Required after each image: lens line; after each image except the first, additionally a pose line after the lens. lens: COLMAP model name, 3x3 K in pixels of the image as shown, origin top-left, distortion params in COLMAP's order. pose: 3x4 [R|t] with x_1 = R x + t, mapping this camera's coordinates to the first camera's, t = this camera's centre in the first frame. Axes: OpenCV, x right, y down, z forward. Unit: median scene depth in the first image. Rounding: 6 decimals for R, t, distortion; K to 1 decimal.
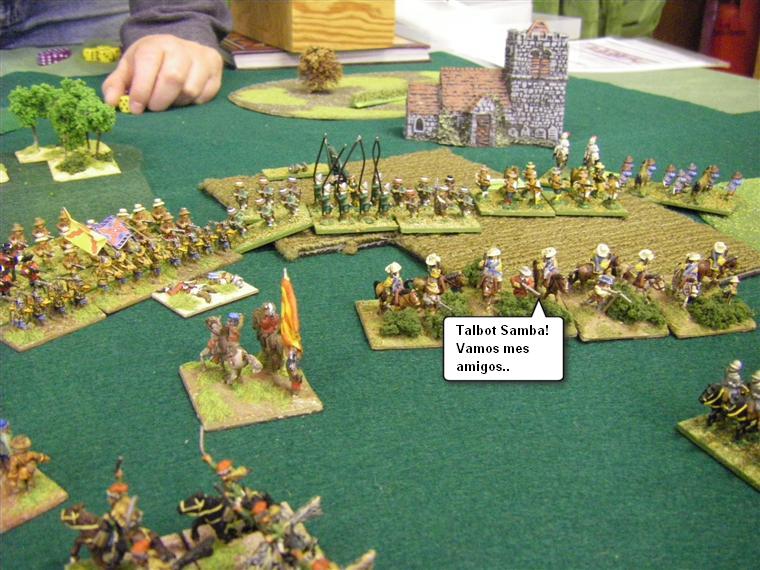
lens RADIAL K [[817.8, 0, 367.1], [0, 817.8, 303.8], [0, 0, 1]] dist [-0.209385, 0.232975]
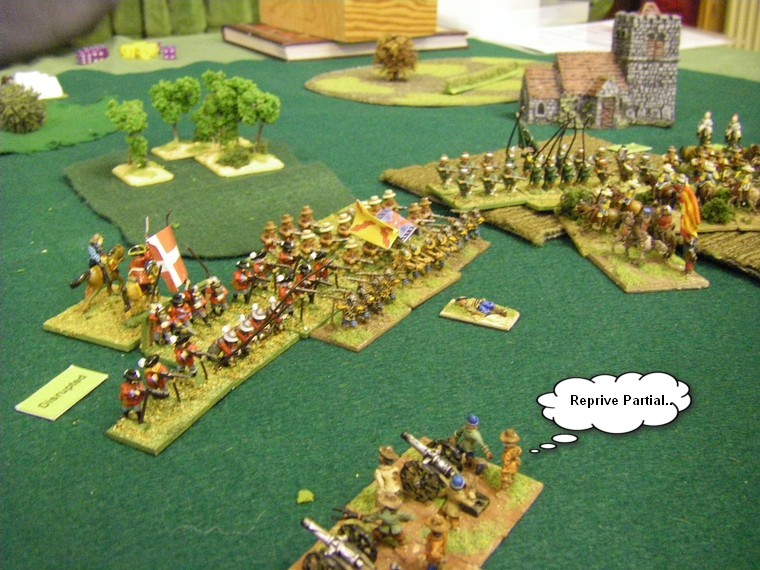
lens RADIAL K [[813.0, 0, 380.0], [0, 813.0, 285.0], [0, 0, 1]] dist [-0.212272, 0.236603]
pose [[0.996501, -0.053718, 0.064037, -0.219573], [0.054197, 0.998514, -0.005768, -0.006017], [-0.063632, 0.009218, 0.997931, 0.015297]]
